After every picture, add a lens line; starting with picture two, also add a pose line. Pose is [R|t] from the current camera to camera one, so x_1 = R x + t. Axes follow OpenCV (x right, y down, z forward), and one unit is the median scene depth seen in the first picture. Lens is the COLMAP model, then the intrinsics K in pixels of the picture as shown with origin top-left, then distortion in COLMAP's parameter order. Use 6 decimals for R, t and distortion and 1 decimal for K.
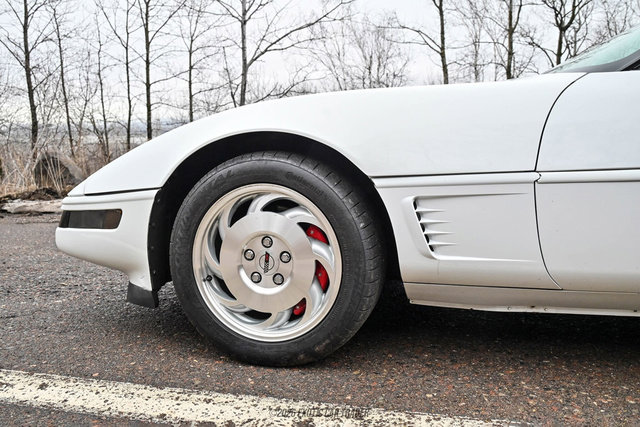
lens RADIAL K [[530.8, 0, 320.0], [0, 530.8, 213.5], [0, 0, 1]] dist [-0.004673, -0.002493]
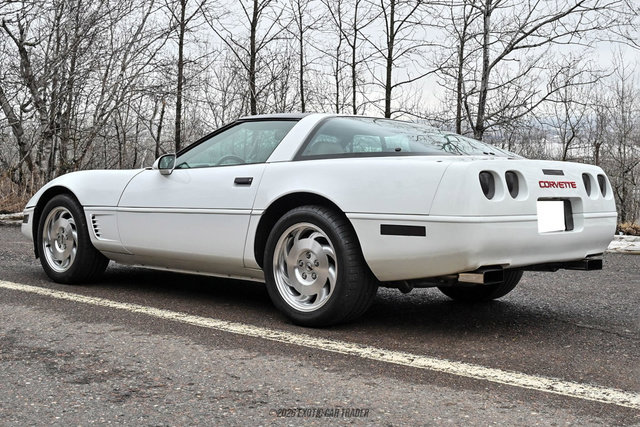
lens RADIAL K [[755.7, 0, 320.0], [0, 755.7, 213.5], [0, 0, 1]] dist [0.010173, -0.003521]
pose [[0.906175, 0.063349, -0.418130, 0.113647], [-0.089945, 0.994966, -0.044186, 0.001131], [0.413226, 0.077649, 0.907312, -0.077624]]
